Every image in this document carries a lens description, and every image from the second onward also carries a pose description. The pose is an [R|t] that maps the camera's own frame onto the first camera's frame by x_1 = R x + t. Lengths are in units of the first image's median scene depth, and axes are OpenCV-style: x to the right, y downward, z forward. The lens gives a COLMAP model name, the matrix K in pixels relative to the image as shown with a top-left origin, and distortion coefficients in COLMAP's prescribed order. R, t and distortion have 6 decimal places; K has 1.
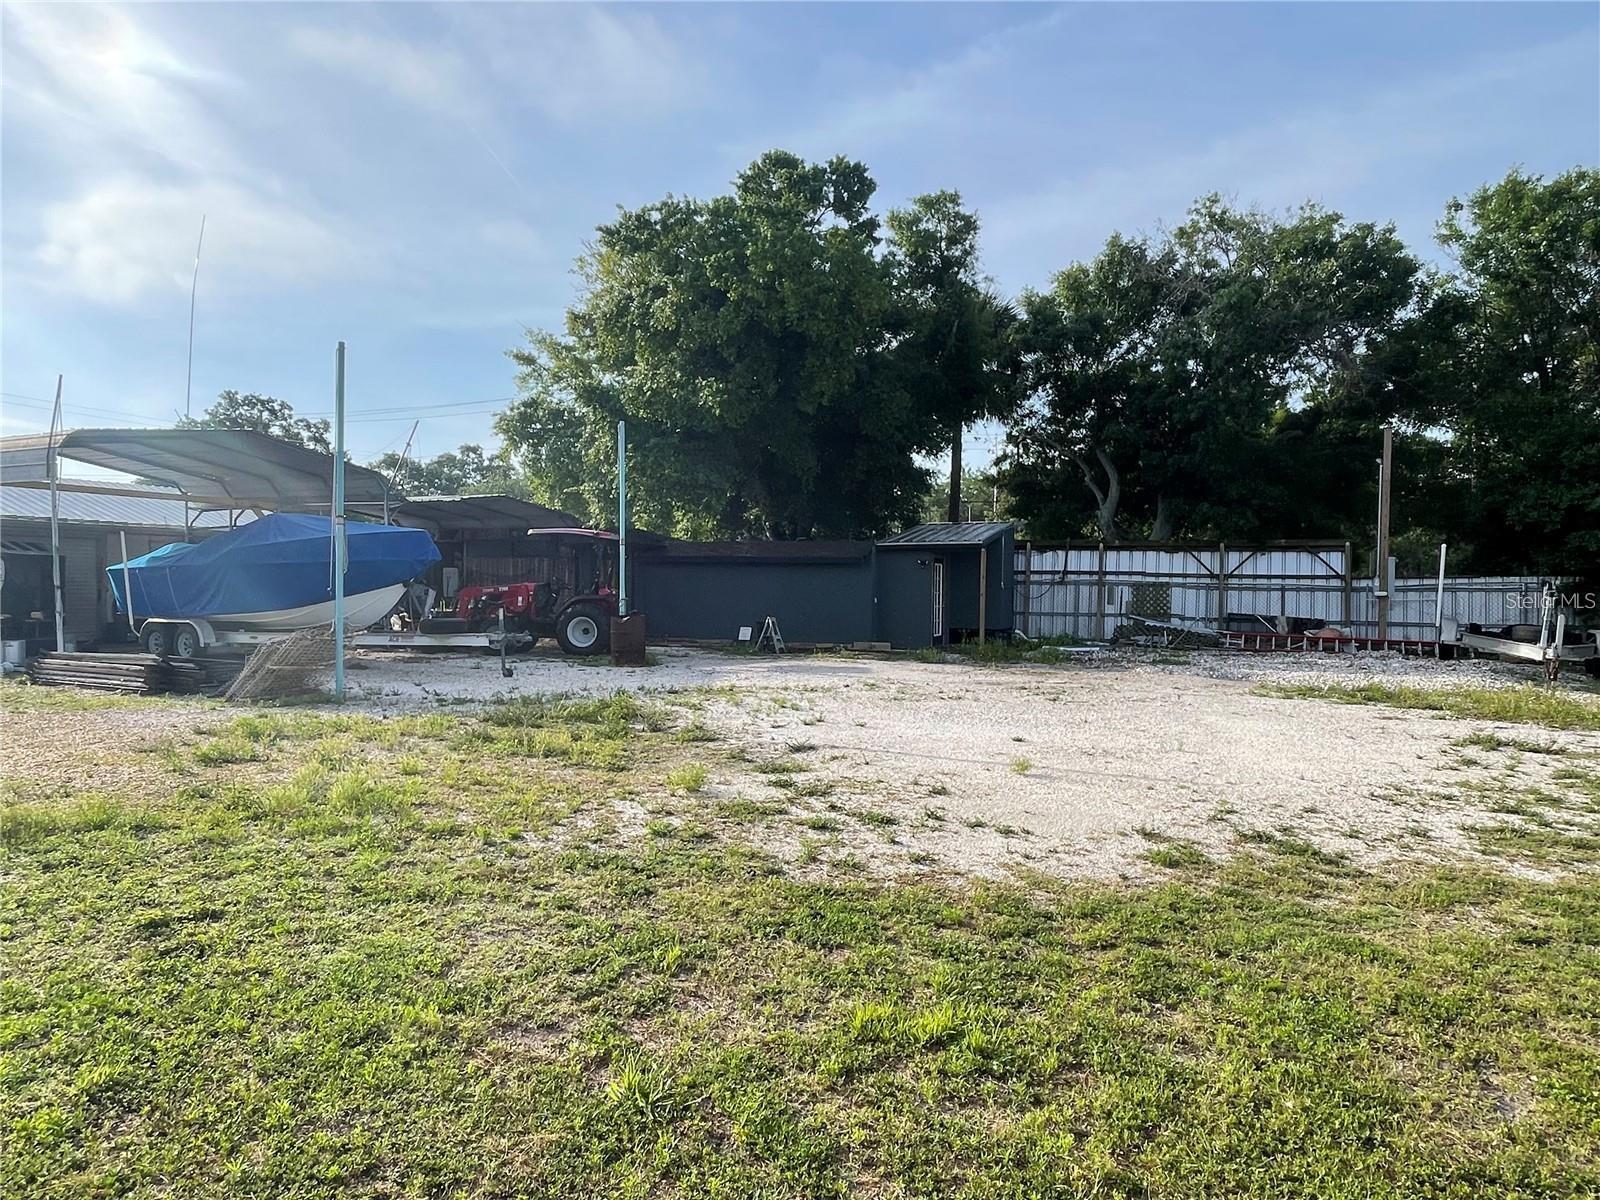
lens RADIAL K [[965.5, 0, 800.0], [0, 965.5, 600.0], [0, 0, 1]] dist [-0.024404, -0.002369]
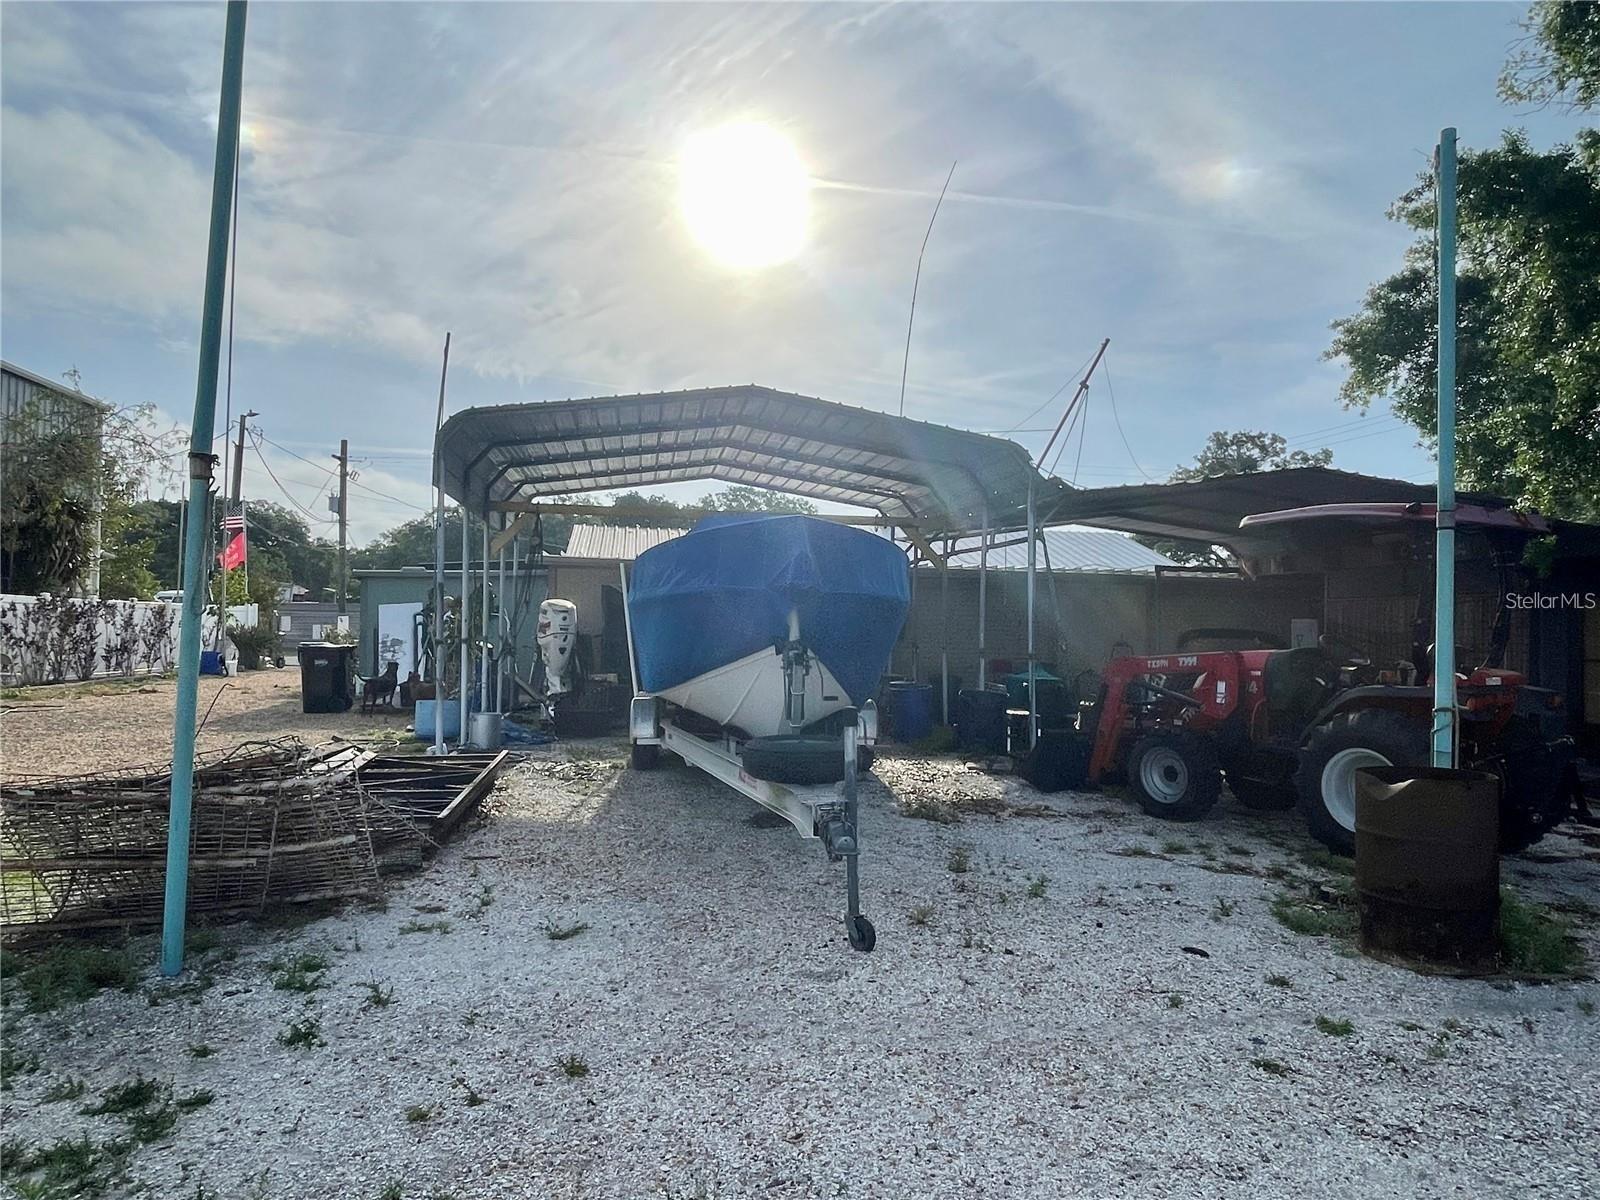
lens RADIAL K [[957.0, 0, 794.2], [0, 957.0, 598.0], [0, 0, 1]] dist [-0.033898, 0.001959]
pose [[0.493363, -0.025919, -0.869437, -0.009025], [-0.030418, 0.998430, -0.047025, -0.004591], [0.869291, 0.049647, 0.491801, 0.205265]]
